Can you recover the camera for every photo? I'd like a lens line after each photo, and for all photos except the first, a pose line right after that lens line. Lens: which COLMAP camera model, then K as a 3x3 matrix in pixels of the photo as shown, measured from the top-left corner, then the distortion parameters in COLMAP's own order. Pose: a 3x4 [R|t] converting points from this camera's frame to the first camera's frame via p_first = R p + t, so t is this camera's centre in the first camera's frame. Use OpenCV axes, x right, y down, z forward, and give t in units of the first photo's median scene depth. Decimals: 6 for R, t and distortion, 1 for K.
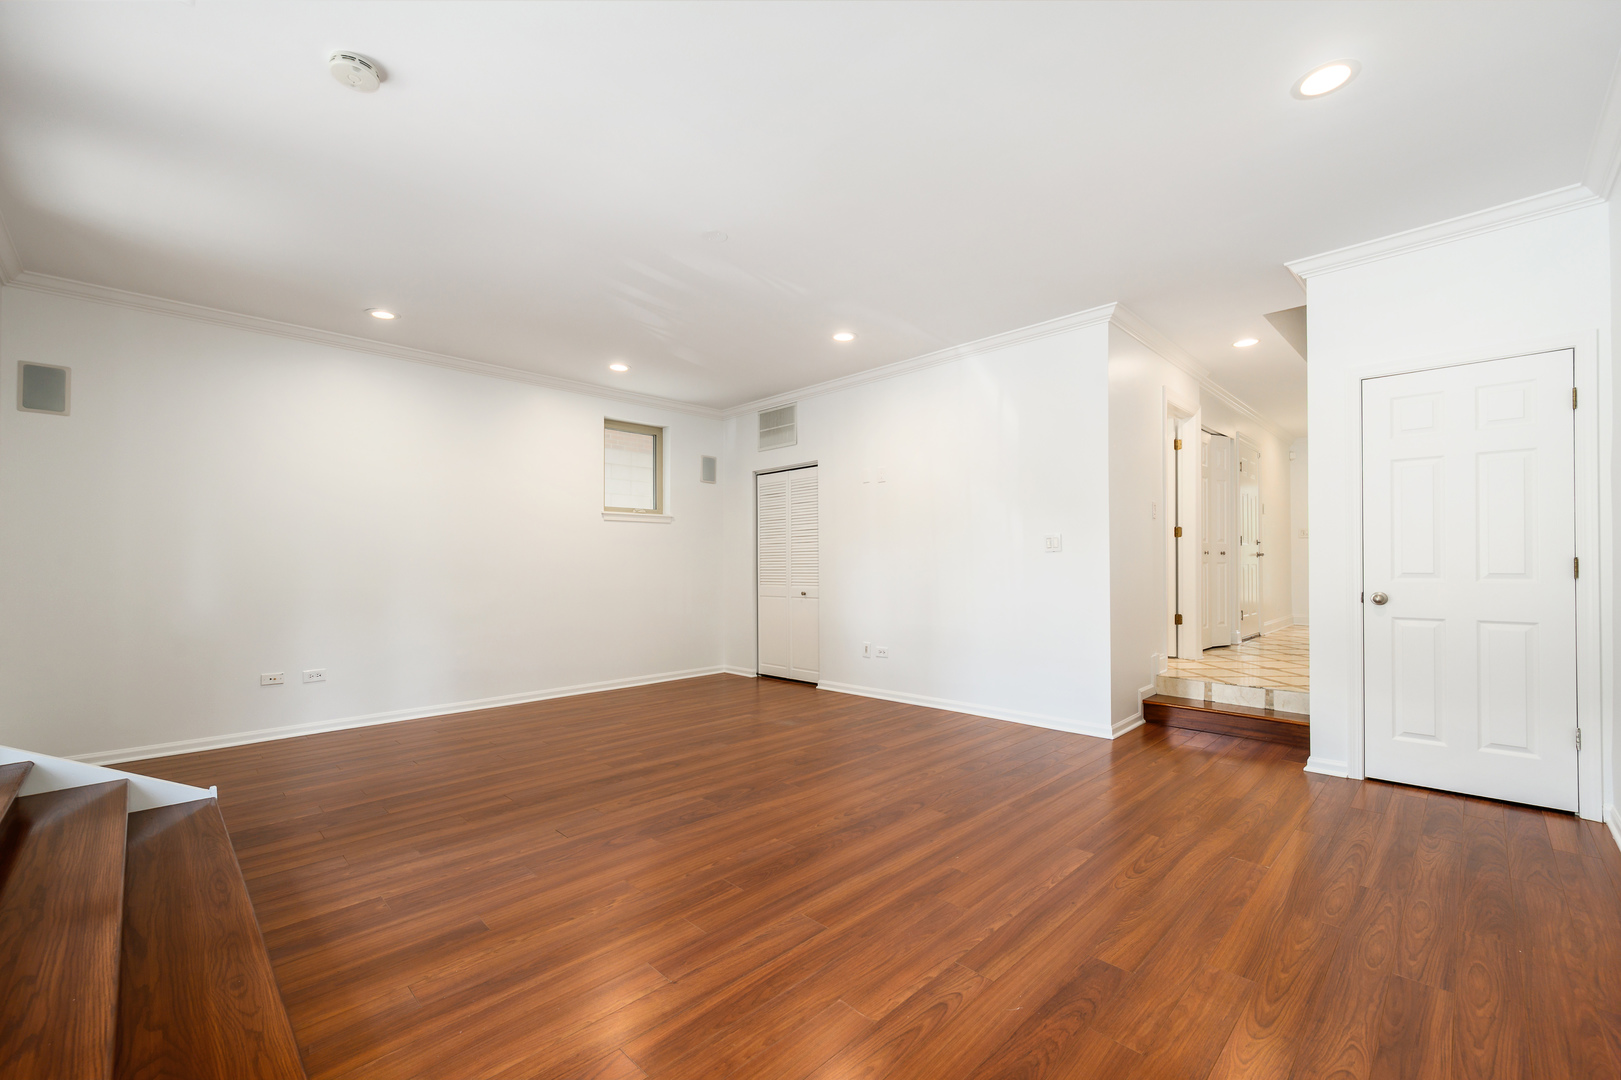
lens RADIAL K [[660.3, 0, 811.7], [0, 660.3, 574.7], [0, 0, 1]] dist [0.010894, 0.000013]
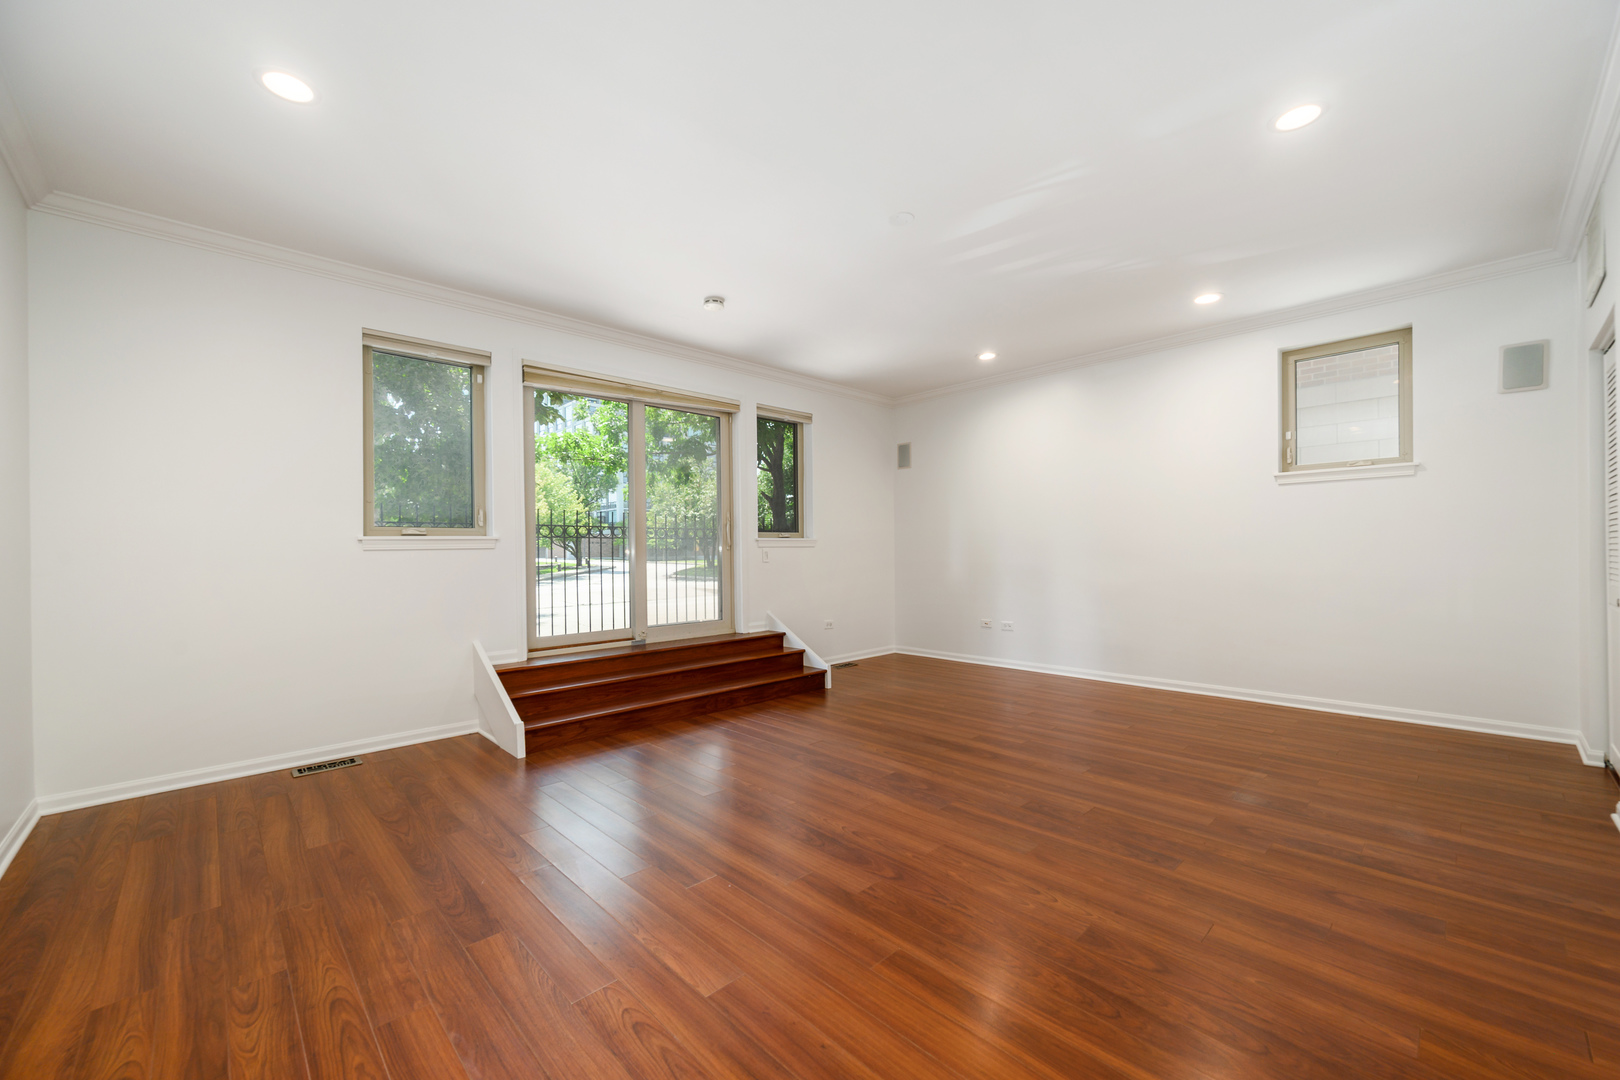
lens RADIAL K [[639.2, 0, 817.0], [0, 639.2, 556.2], [0, 0, 1]] dist [-0.001305, -0.000117]
pose [[-0.017506, 0.013446, -0.999756, 0.830584], [-0.002274, 0.999906, 0.013488, -0.014655], [0.999844, 0.002510, -0.017474, 0.889833]]
